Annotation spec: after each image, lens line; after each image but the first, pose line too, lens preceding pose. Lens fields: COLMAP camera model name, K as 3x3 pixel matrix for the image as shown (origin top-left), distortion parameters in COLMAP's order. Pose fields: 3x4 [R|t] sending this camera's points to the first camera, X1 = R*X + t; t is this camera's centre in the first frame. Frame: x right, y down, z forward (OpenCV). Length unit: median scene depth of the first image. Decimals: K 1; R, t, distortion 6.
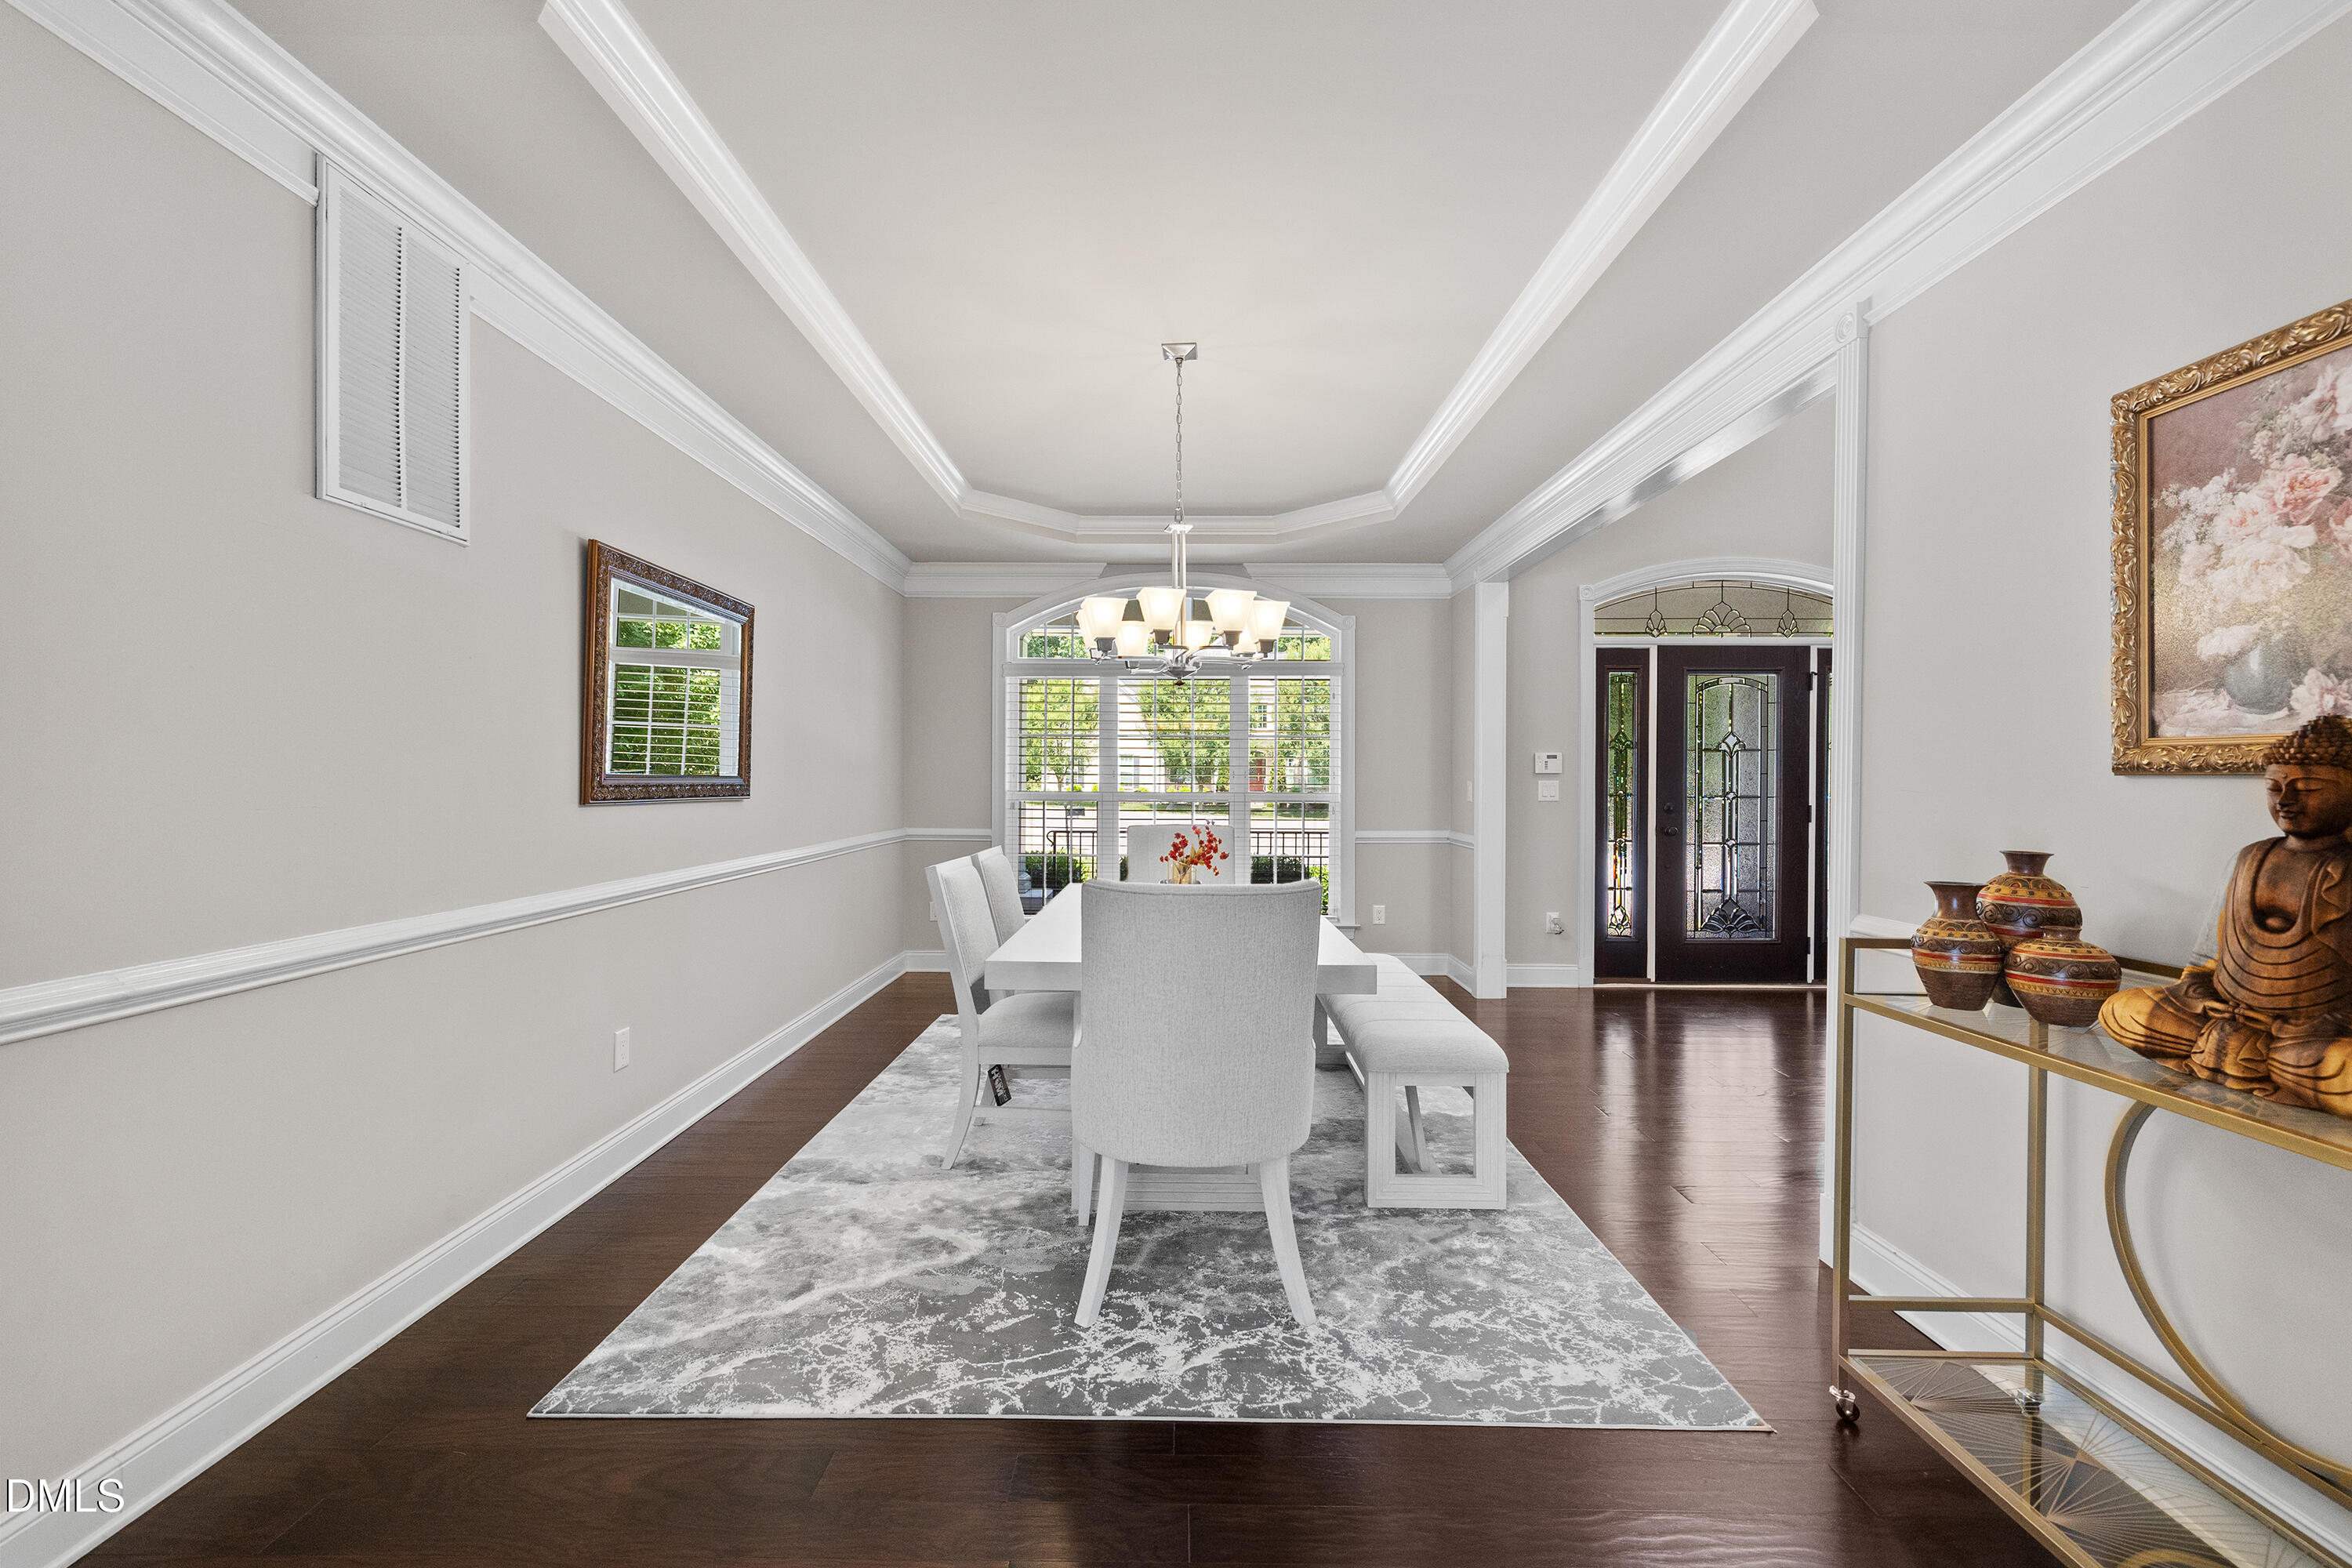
lens RADIAL K [[1006.4, 0, 1172.8], [0, 1006.4, 789.8], [0, 0, 1]] dist [0.000827, 0.000605]
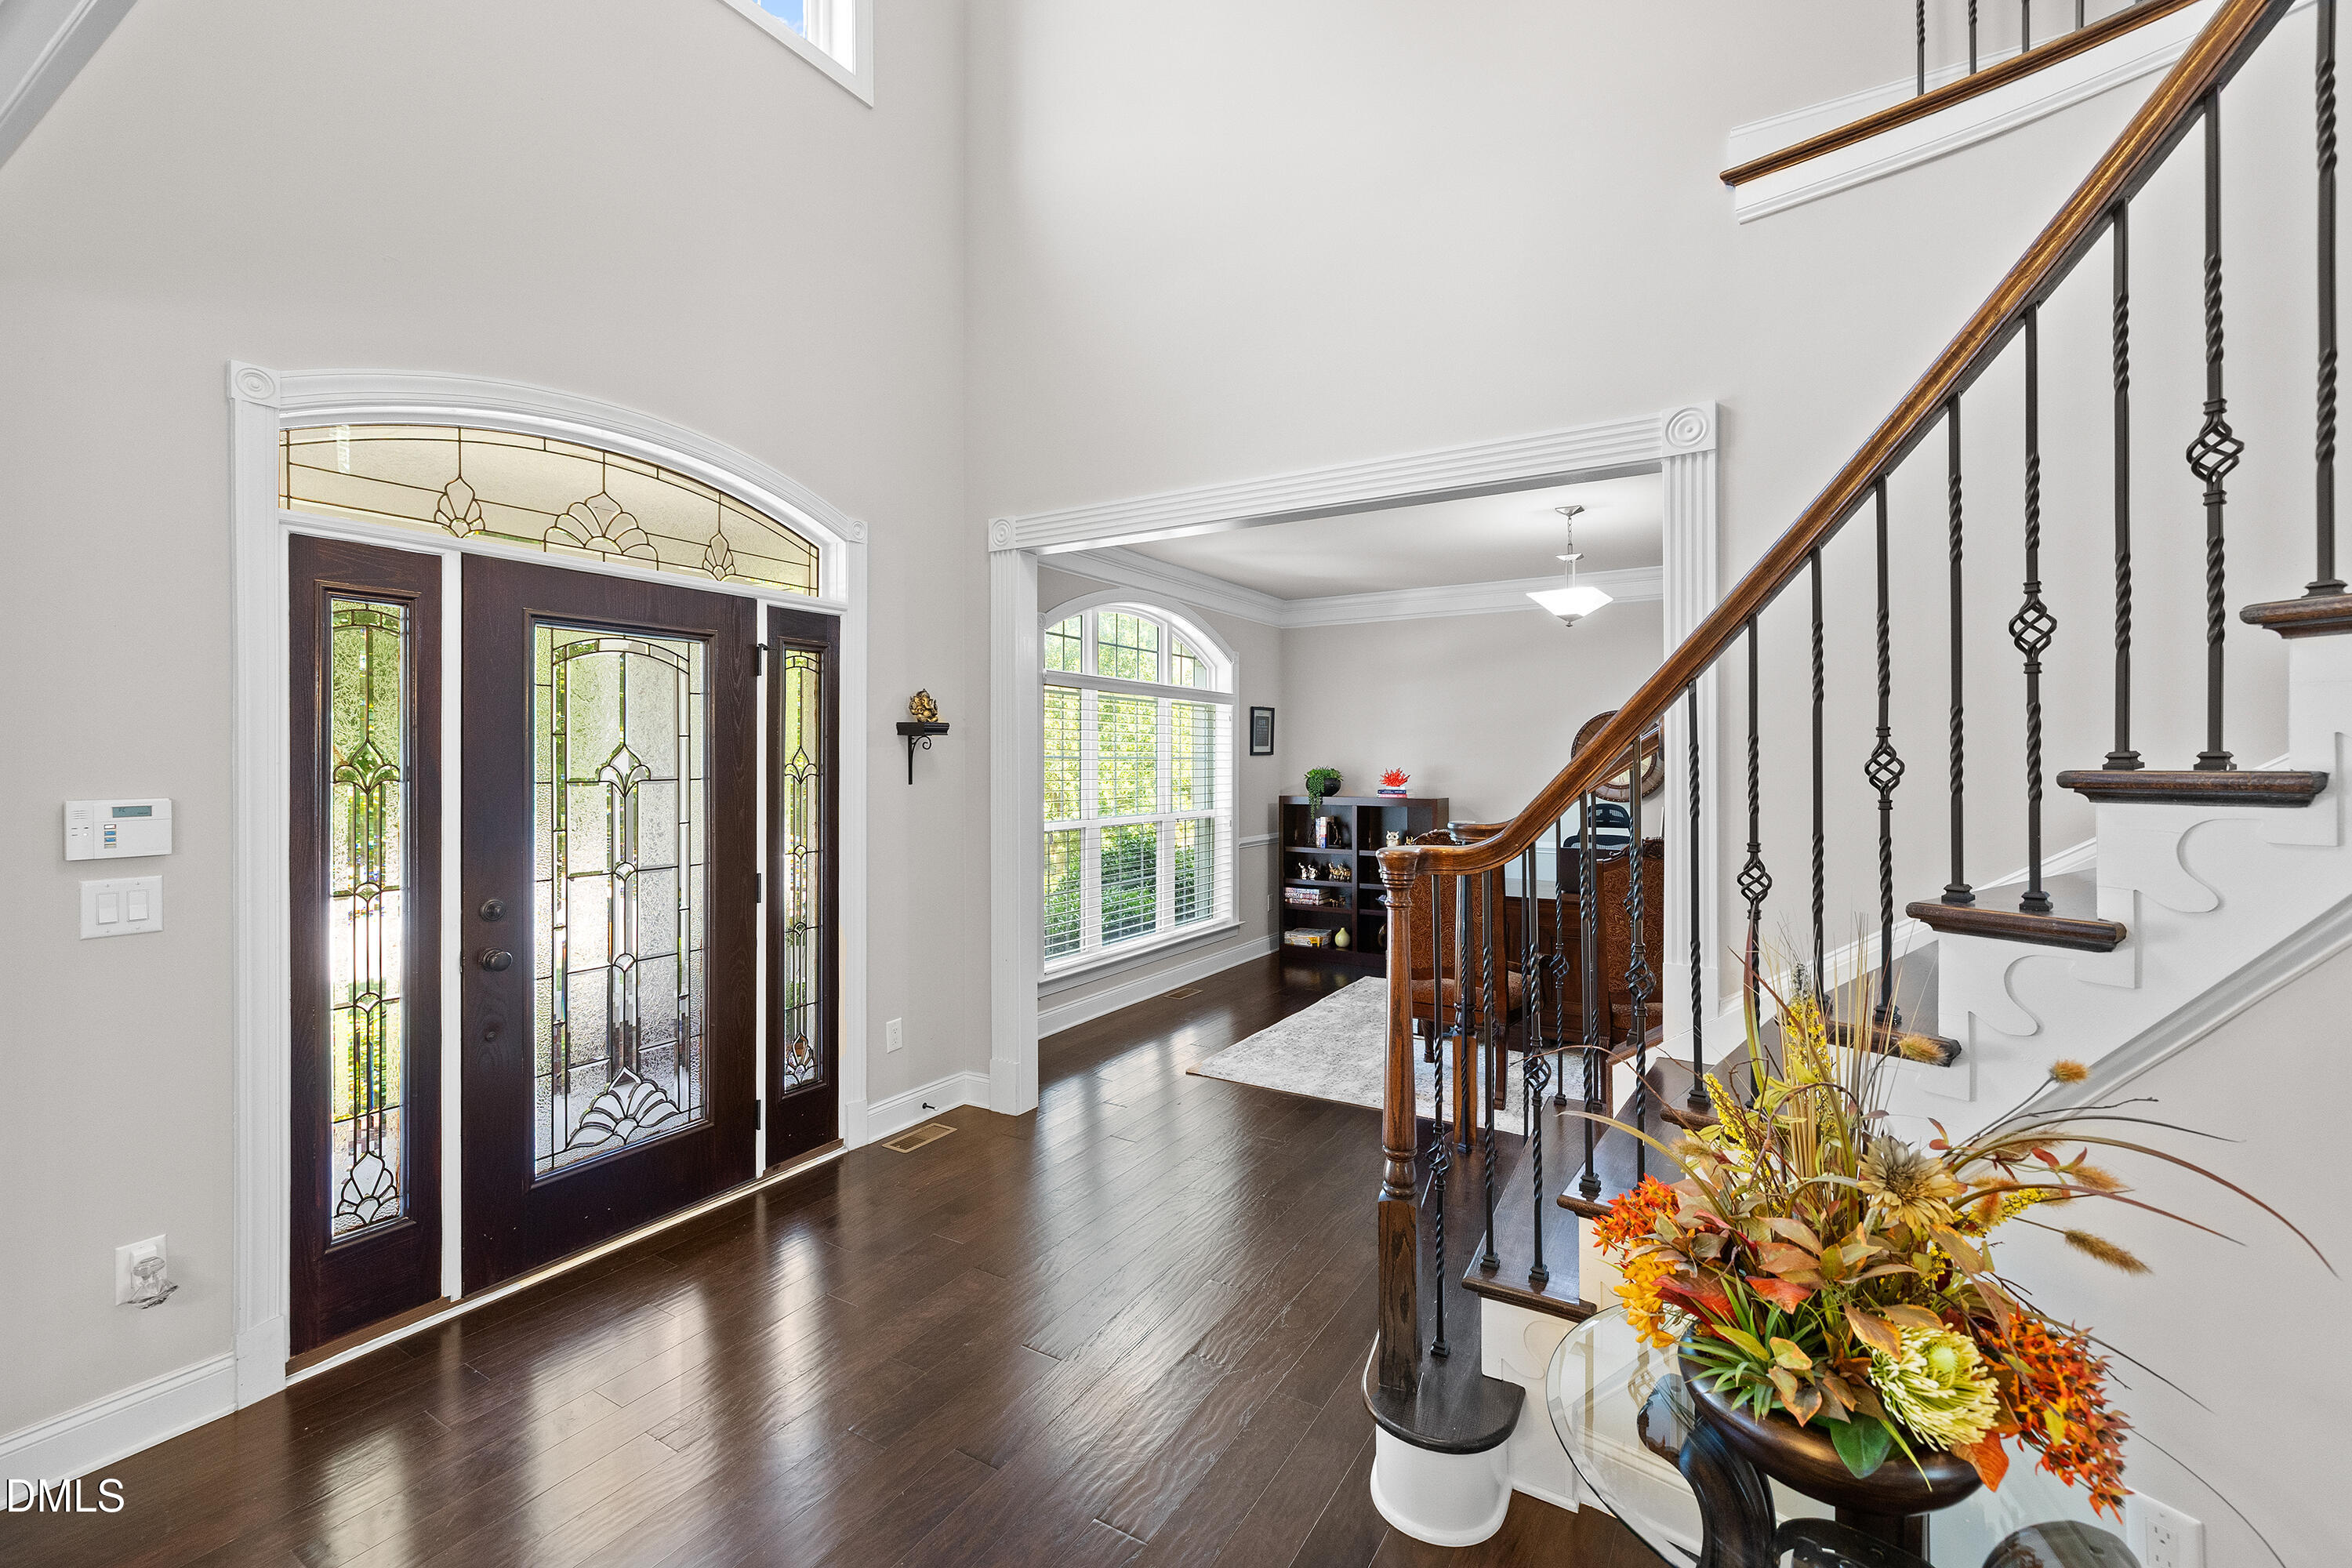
lens RADIAL K [[1006.4, 0, 1173.1], [0, 1006.4, 768.2], [0, 0, 1]] dist [0.000827, 0.000605]
pose [[0.519970, -0.009598, 0.854131, 0.260641], [0.002325, 0.999949, 0.009821, -0.050459], [-0.854181, -0.003121, 0.519966, 0.492049]]
